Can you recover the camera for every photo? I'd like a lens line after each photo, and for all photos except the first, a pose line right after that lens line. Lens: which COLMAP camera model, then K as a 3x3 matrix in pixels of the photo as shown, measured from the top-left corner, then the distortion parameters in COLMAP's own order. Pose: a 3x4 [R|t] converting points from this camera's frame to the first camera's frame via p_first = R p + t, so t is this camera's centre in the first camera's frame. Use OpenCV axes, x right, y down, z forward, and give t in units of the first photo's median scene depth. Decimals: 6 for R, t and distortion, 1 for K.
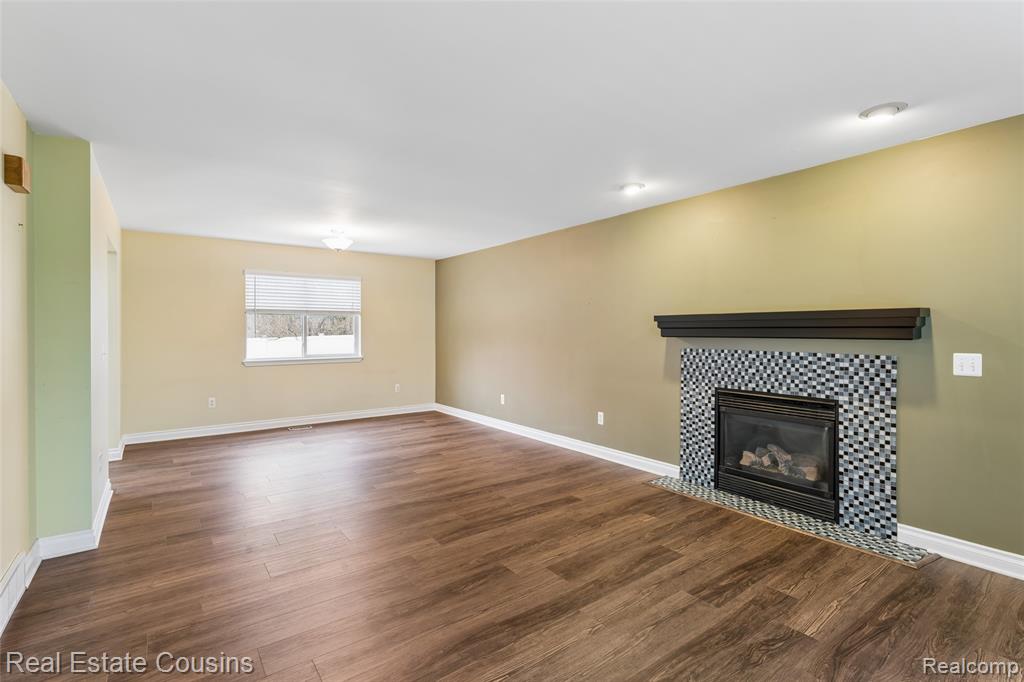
lens RADIAL K [[466.6, 0, 503.7], [0, 466.6, 334.1], [0, 0, 1]] dist [-0.001286, -0.000456]
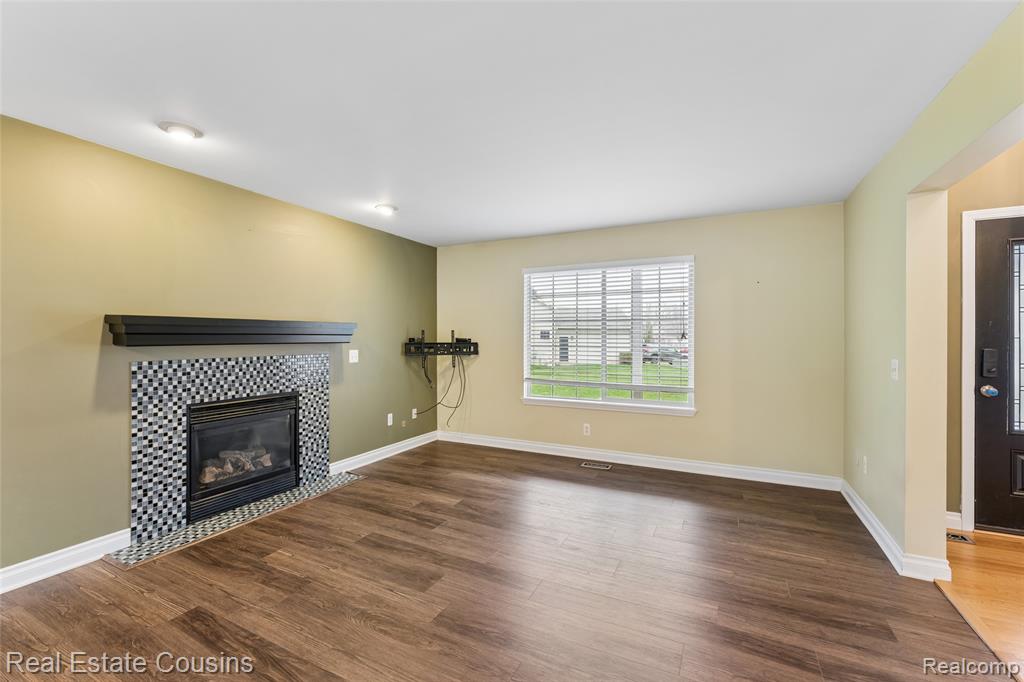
lens RADIAL K [[449.2, 0, 501.3], [0, 449.2, 338.3], [0, 0, 1]] dist [-0.003859, 0.000538]
pose [[-0.451105, 0.000278, 0.892471, -0.606166], [0.010374, 0.999934, 0.004933, -0.004284], [-0.892411, 0.011484, -0.451078, 0.988531]]
